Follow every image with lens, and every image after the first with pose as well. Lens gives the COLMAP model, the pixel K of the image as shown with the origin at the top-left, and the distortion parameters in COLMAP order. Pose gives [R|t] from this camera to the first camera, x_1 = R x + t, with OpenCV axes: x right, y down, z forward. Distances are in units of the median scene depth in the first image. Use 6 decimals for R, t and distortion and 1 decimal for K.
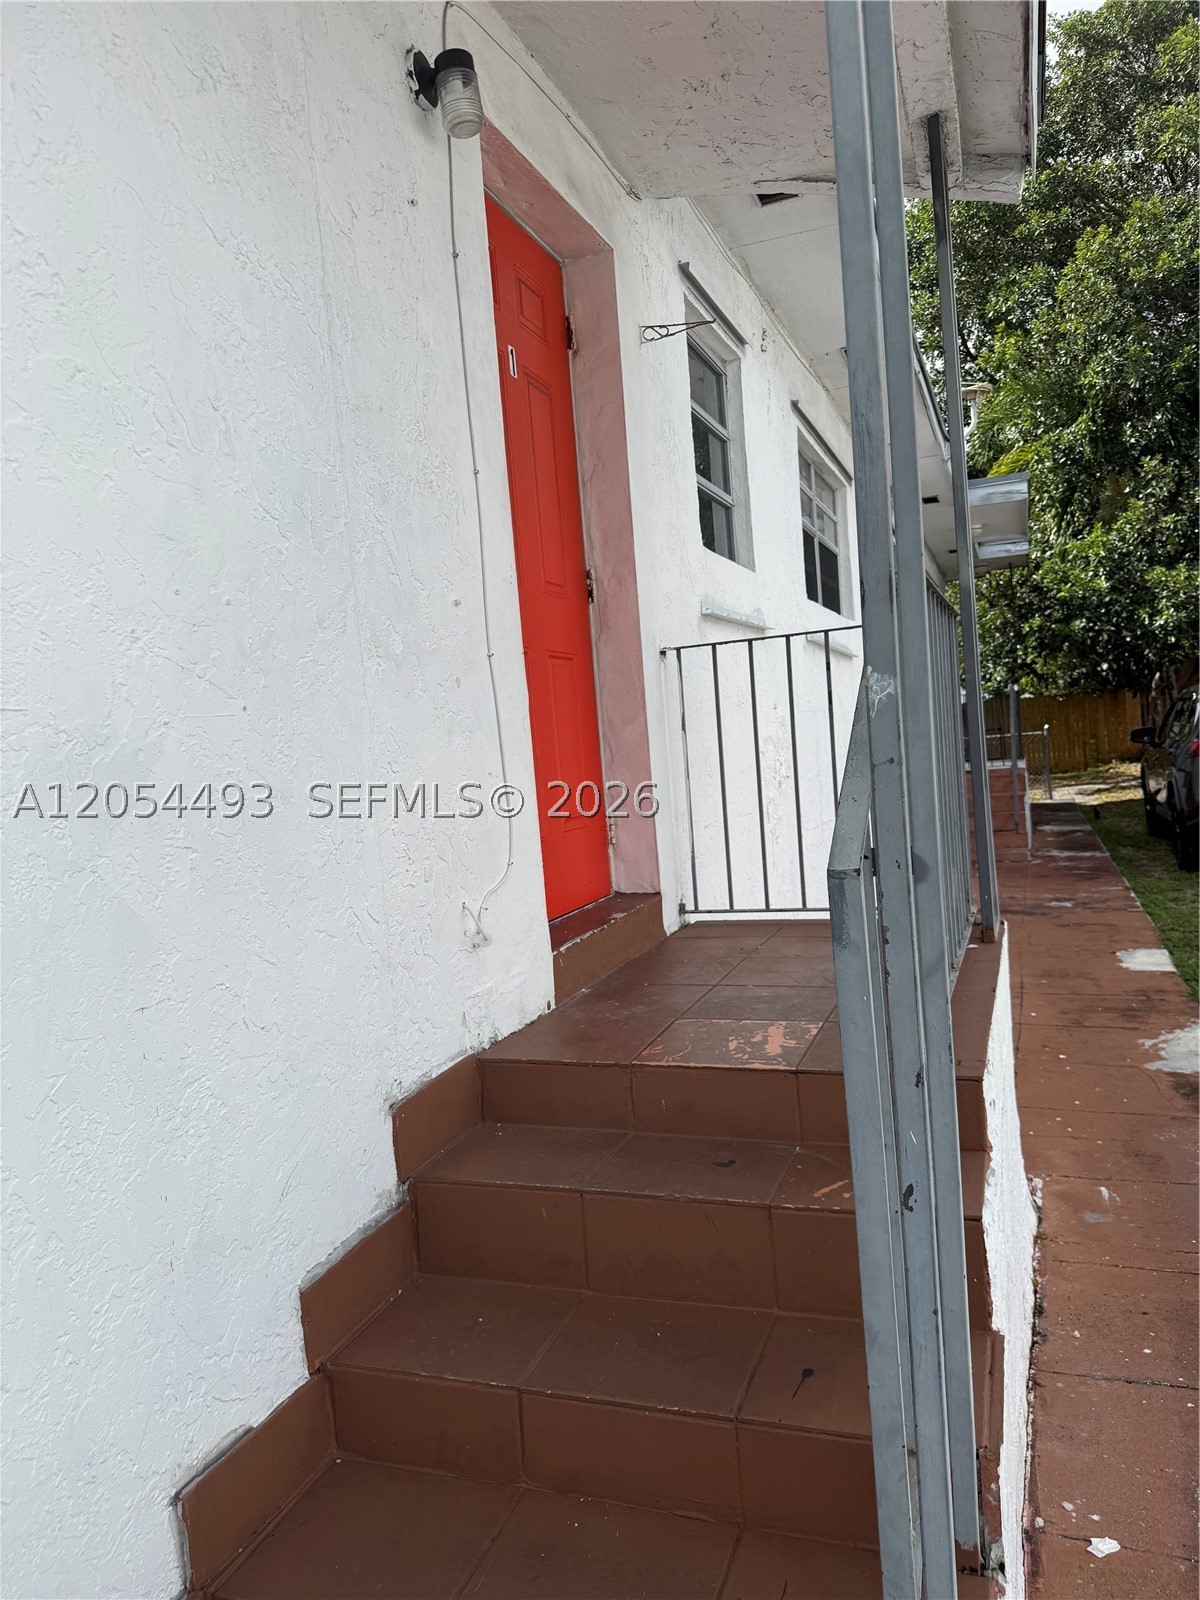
lens RADIAL K [[1134.0, 0, 590.3], [0, 1134.0, 792.6], [0, 0, 1]] dist [0.093202, -0.084401]
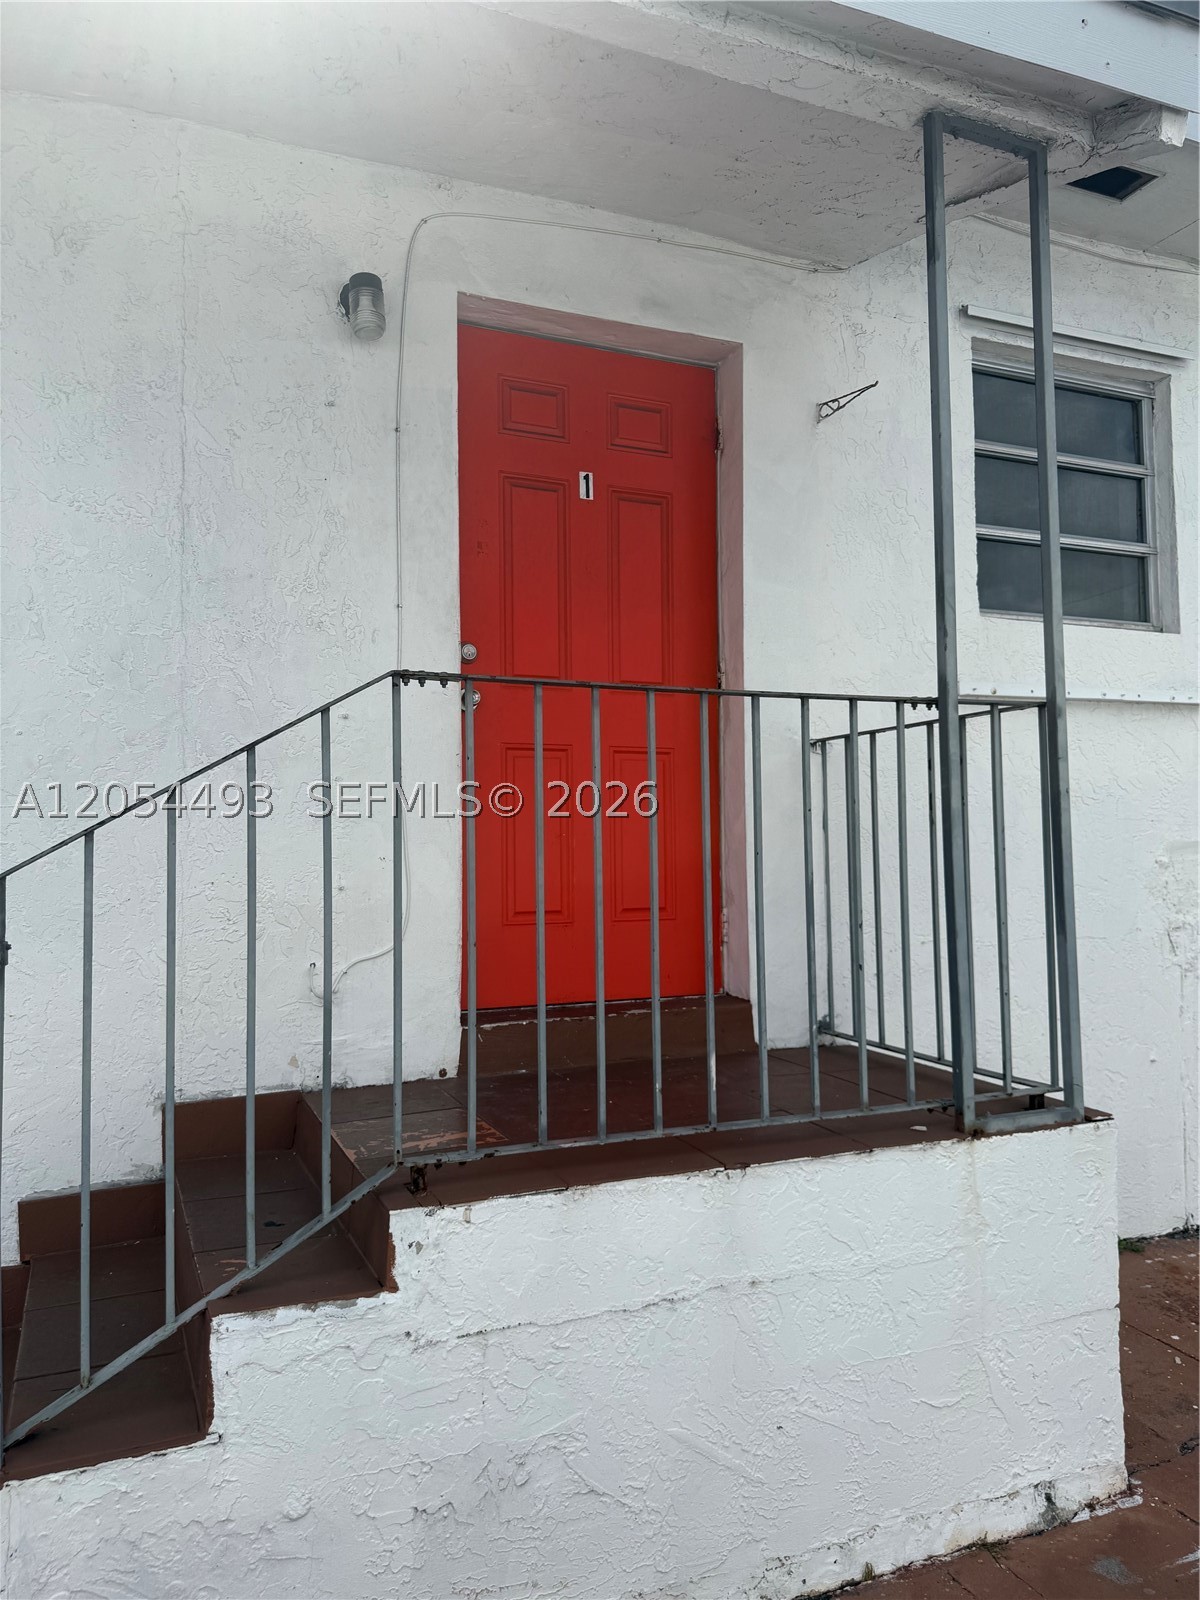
lens RADIAL K [[1134.0, 0, 601.2], [0, 1134.0, 798.3], [0, 0, 1]] dist [0.093202, -0.084401]
pose [[0.689110, 0.041779, -0.723452, 1.110405], [-0.074721, 0.997112, -0.013592, -0.097214], [0.720795, 0.063424, 0.690241, 0.419869]]
